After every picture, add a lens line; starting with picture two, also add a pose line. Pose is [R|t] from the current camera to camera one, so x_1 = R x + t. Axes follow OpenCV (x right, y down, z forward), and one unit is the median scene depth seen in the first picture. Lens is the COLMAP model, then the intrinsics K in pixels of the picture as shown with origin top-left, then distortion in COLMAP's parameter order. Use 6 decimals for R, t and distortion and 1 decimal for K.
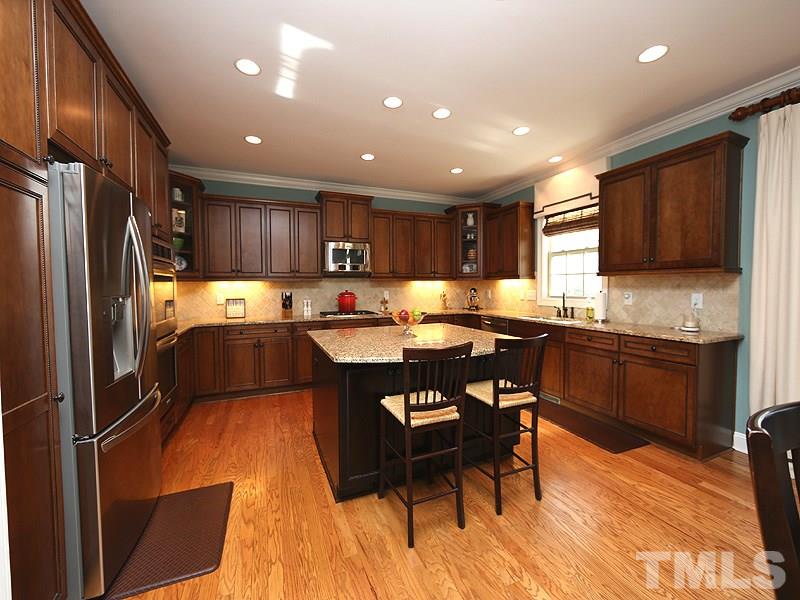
lens RADIAL K [[318.9, 0, 394.2], [0, 318.9, 299.2], [0, 0, 1]] dist [-0.000597, 0.000057]
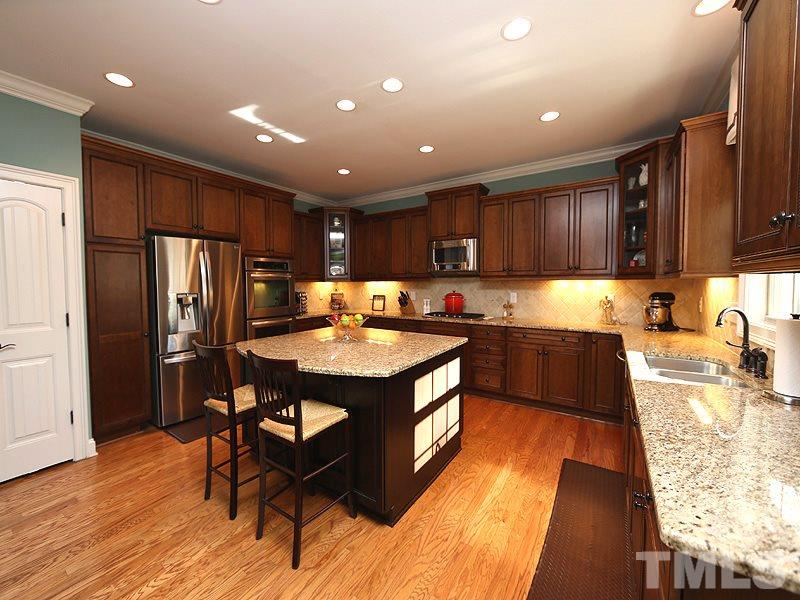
lens RADIAL K [[318.9, 0, 393.9], [0, 318.9, 295.1], [0, 0, 1]] dist [-0.000597, 0.000057]
pose [[0.537800, 0.035208, -0.842337, 0.550569], [-0.039507, 0.999082, 0.016536, -0.024260], [0.842146, 0.024385, 0.538697, 0.349395]]
